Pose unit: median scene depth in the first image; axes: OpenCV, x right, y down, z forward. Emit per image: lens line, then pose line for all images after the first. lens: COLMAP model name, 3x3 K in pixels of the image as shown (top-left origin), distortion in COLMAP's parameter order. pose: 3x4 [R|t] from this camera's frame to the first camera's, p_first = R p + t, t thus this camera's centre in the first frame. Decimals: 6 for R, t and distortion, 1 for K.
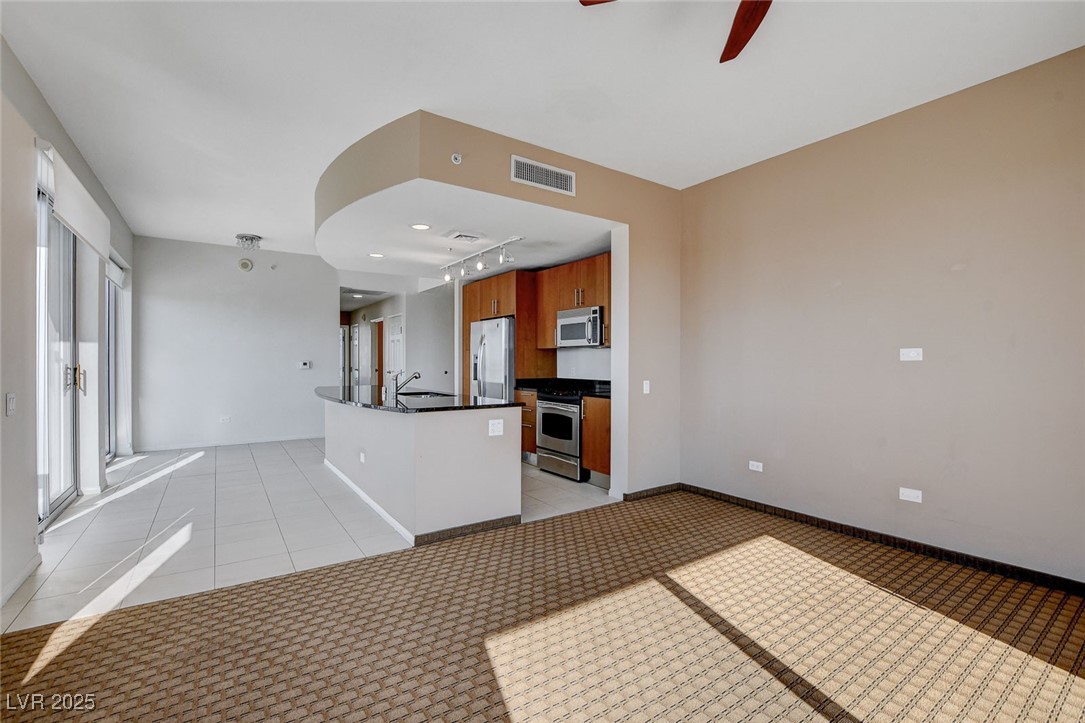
lens RADIAL K [[485.7, 0, 542.5], [0, 485.7, 361.5], [0, 0, 1]] dist [0.017824, 0.000095]
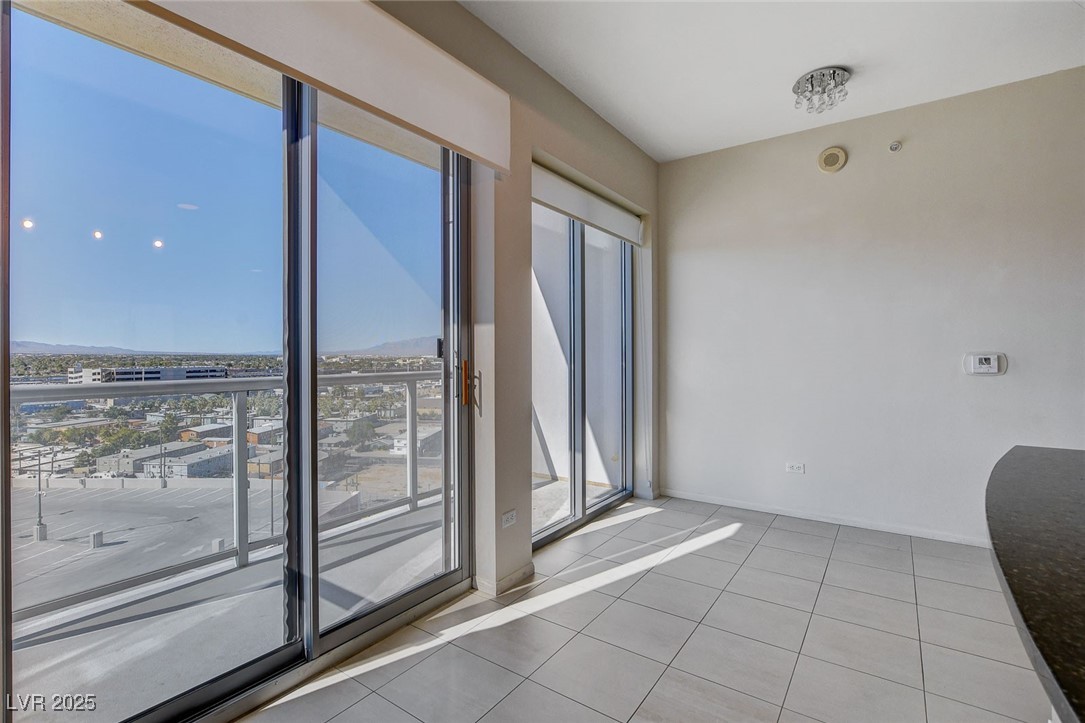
lens RADIAL K [[485.7, 0, 542.5], [0, 485.7, 361.5], [0, 0, 1]] dist [0.017824, 0.000095]
pose [[0.319730, 0.006790, -0.947484, -0.221956], [0.004425, 0.999953, 0.008659, 0.000495], [0.947498, -0.006961, 0.319685, 0.539737]]
